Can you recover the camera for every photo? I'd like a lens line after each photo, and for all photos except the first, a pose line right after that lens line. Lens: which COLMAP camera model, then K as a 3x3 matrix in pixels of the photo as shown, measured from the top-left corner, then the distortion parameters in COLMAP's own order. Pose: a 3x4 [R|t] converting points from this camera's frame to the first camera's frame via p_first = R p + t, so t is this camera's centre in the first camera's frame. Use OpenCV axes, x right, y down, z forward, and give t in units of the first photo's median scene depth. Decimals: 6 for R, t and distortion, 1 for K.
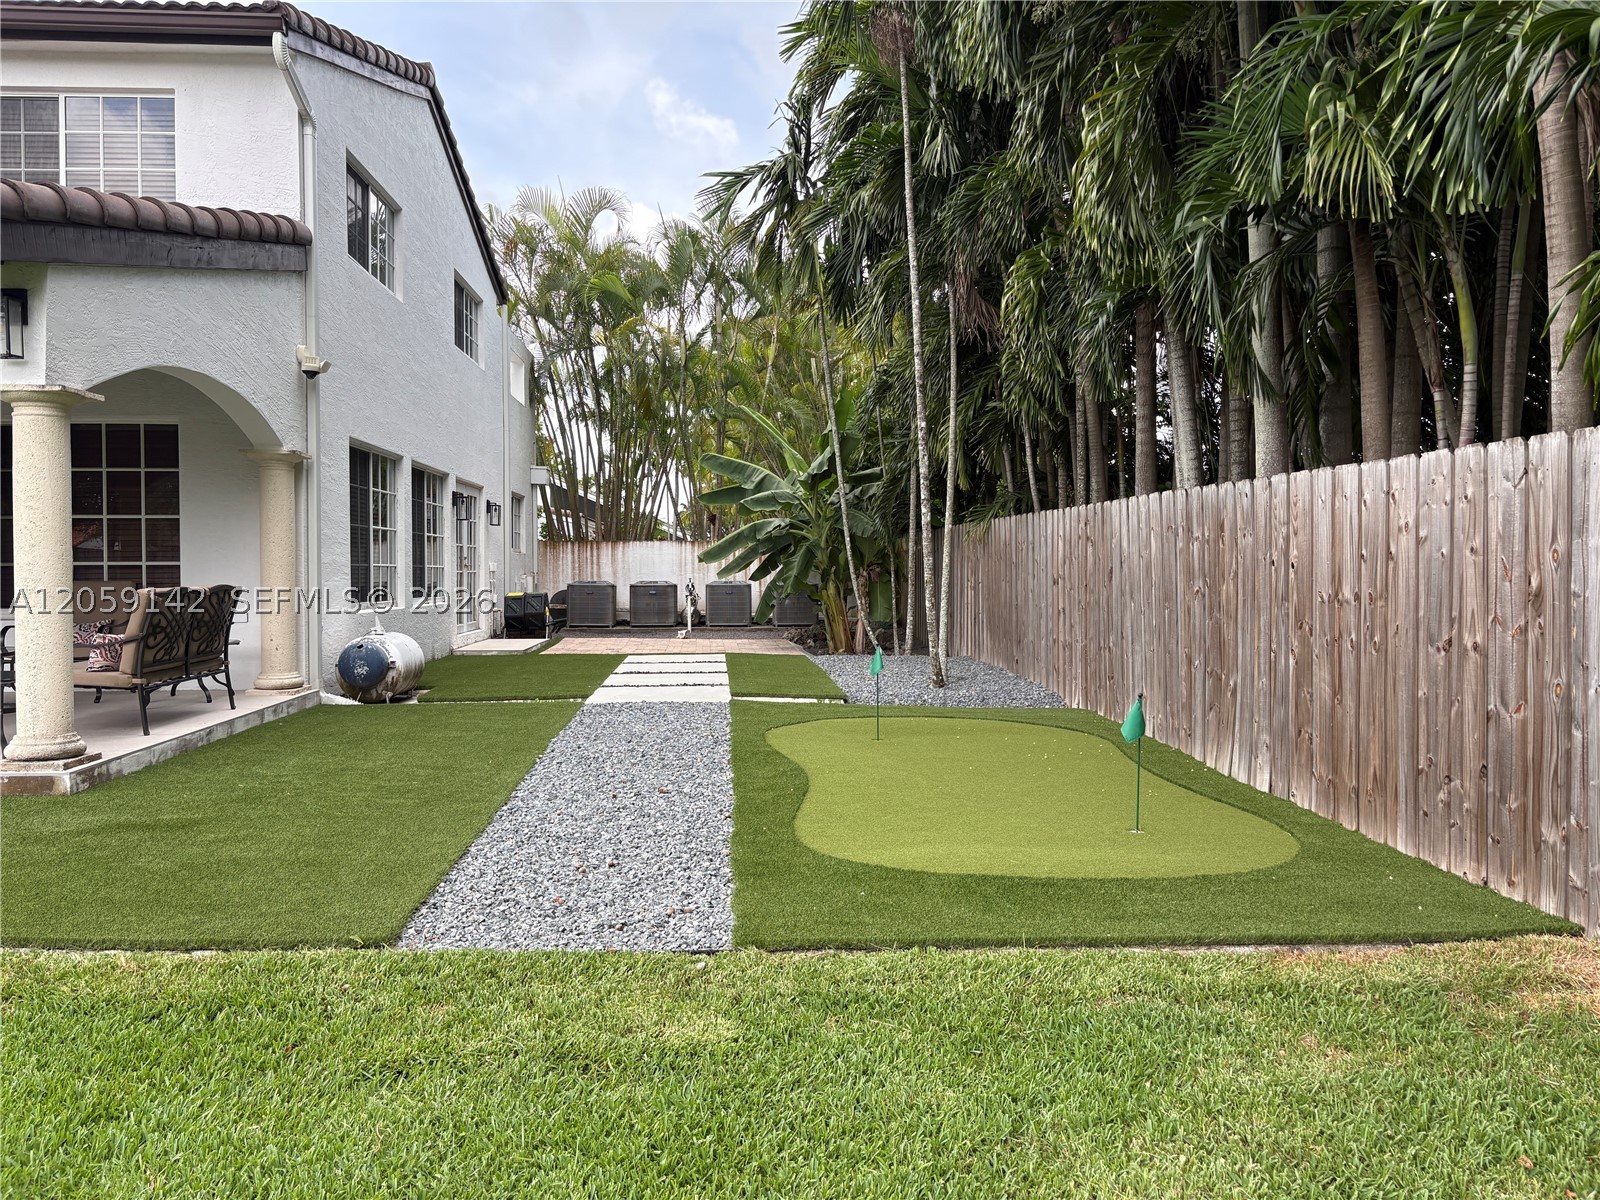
lens RADIAL K [[1208.0, 0, 796.2], [0, 1208.0, 593.4], [0, 0, 1]] dist [0.059529, -0.065677]
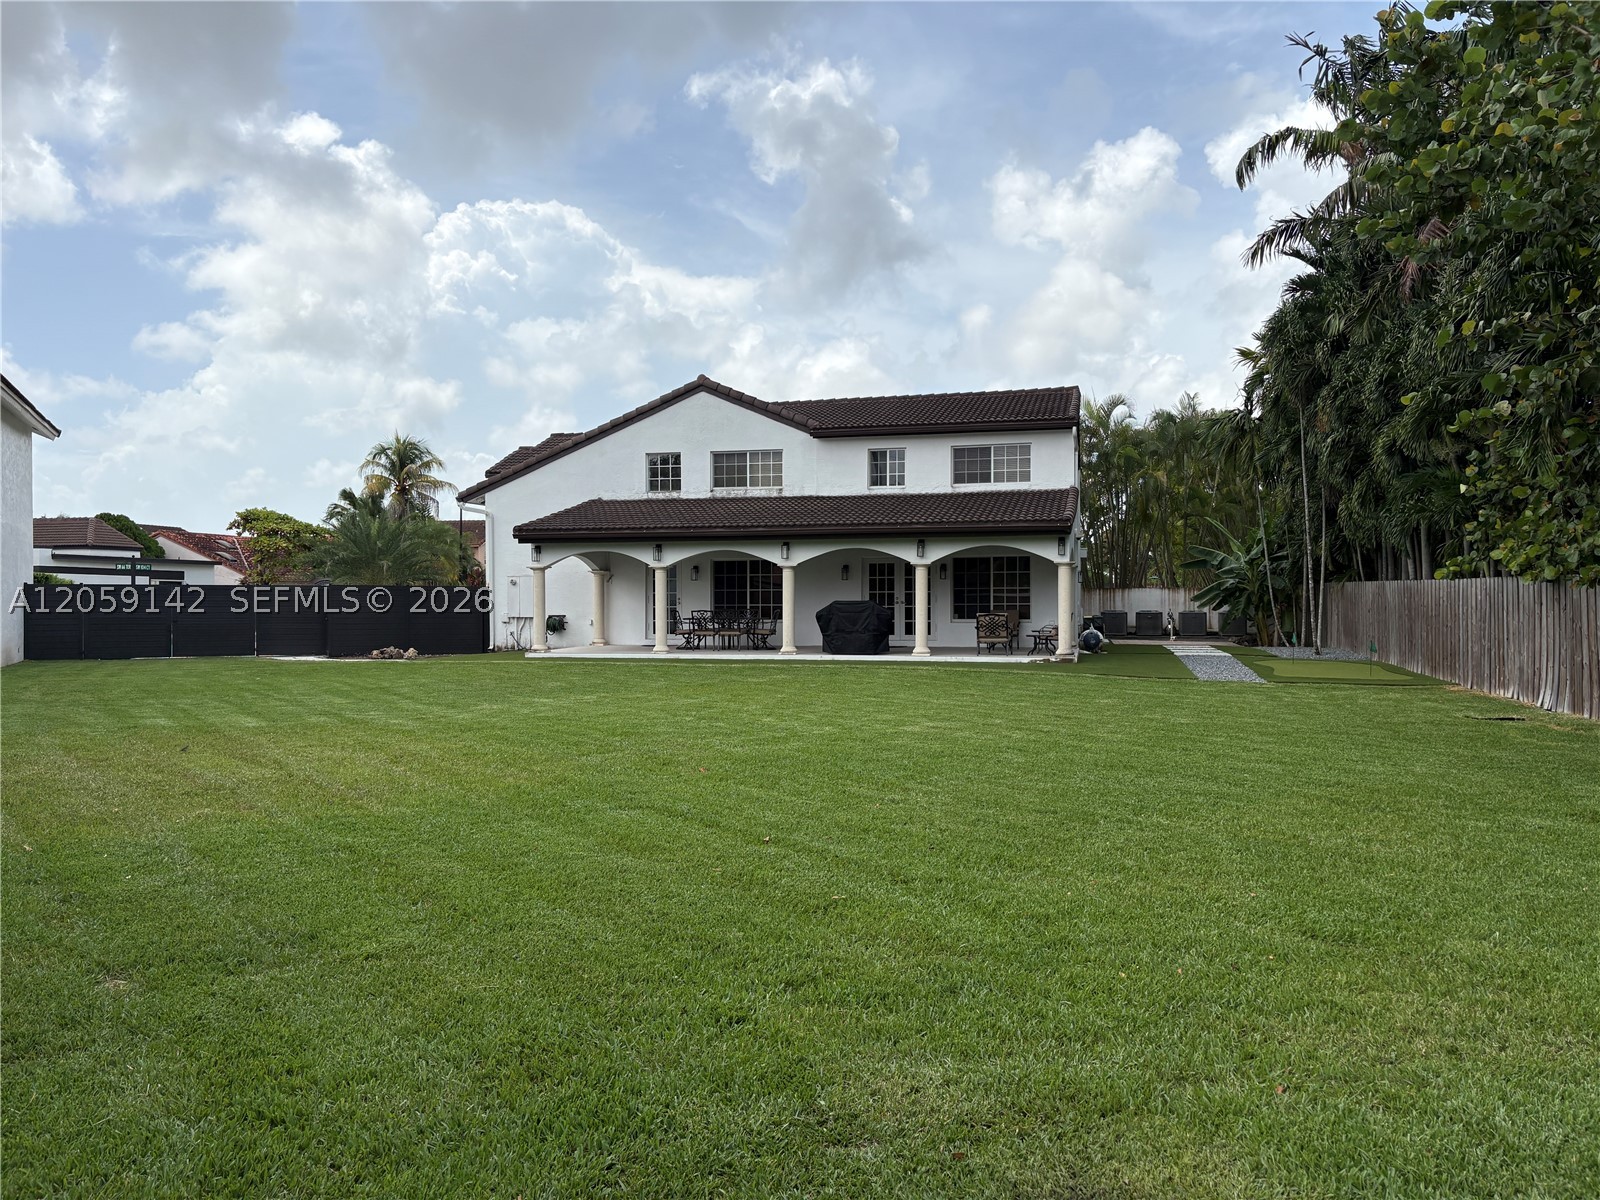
lens RADIAL K [[1208.0, 0, 796.2], [0, 1208.0, 593.4], [0, 0, 1]] dist [0.059529, -0.065677]
pose [[0.955080, -0.001379, -0.296344, -0.164916], [-0.005829, 0.999708, -0.023438, 0.019382], [0.296290, 0.024113, 0.954794, -1.745795]]
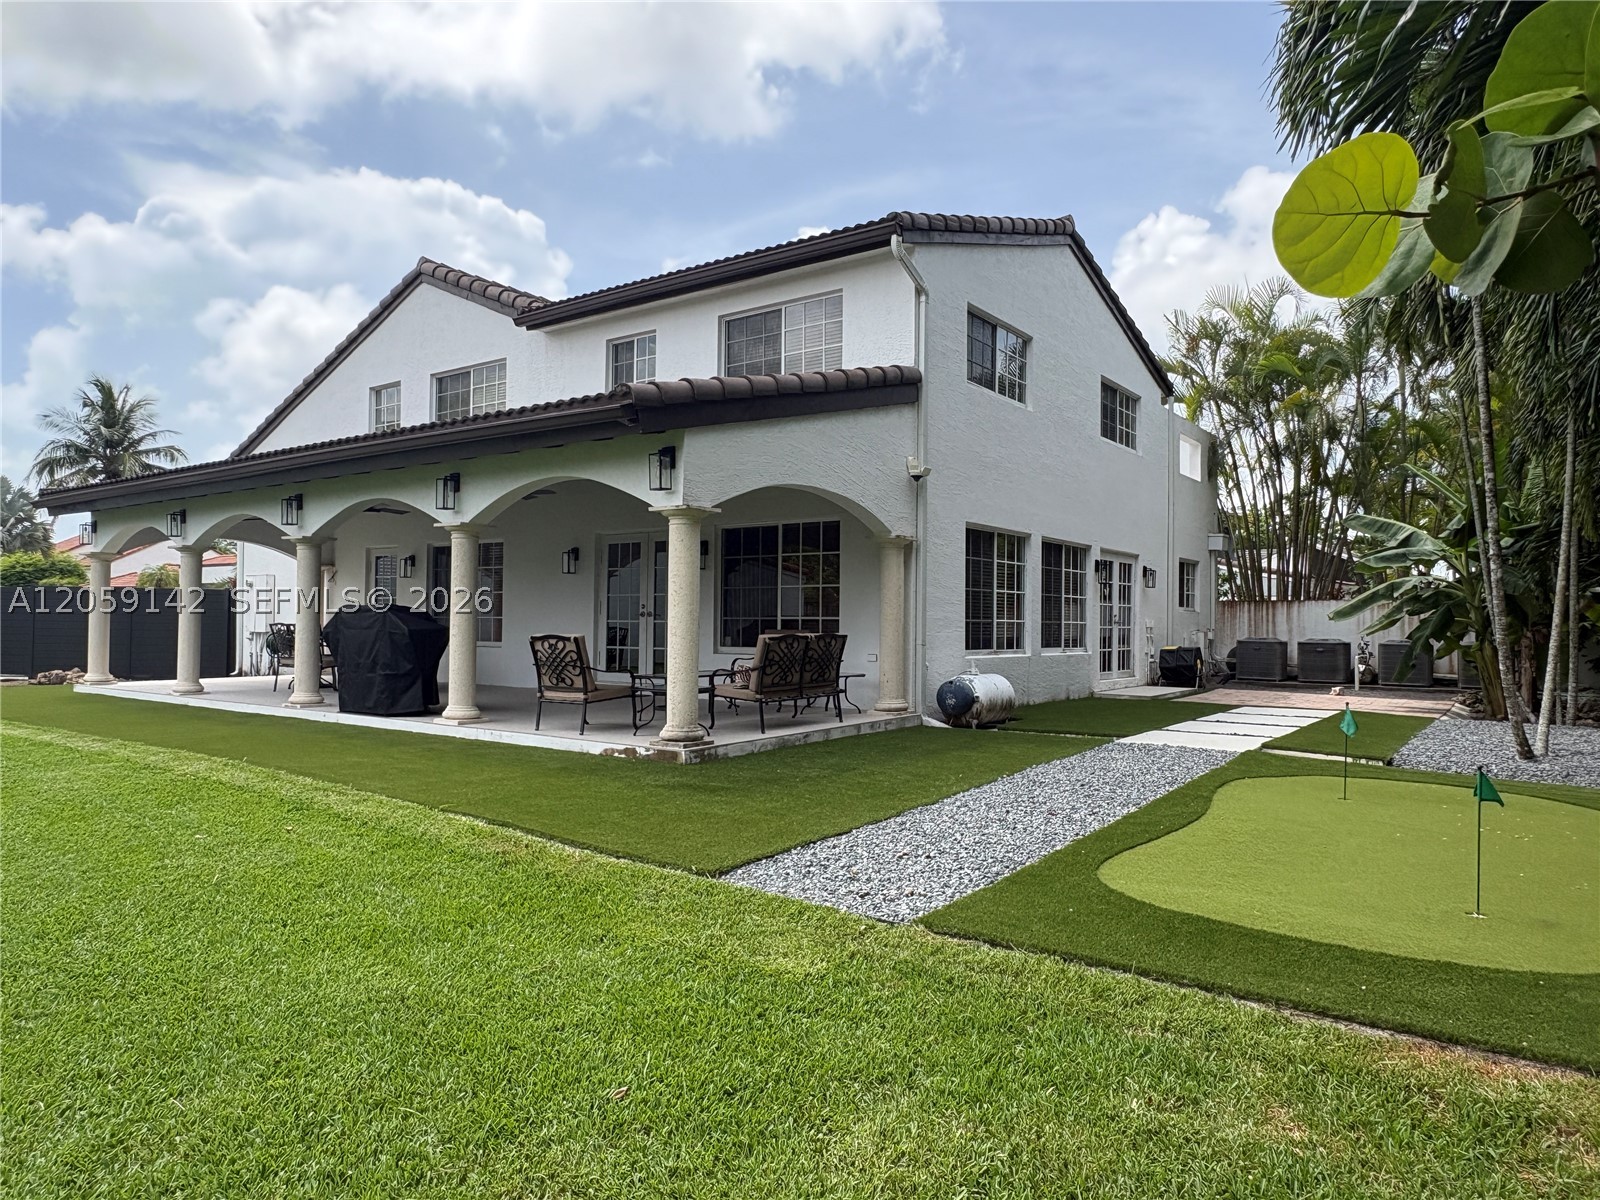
lens RADIAL K [[1052.4, 0, 800.0], [0, 1052.4, 600.0], [0, 0, 1]] dist [0.022689, -0.003232]
pose [[0.768850, -0.005104, -0.639408, 0.228233], [-0.023401, 0.999074, -0.036112, -0.000484], [0.639000, 0.042728, 0.768019, 0.029658]]
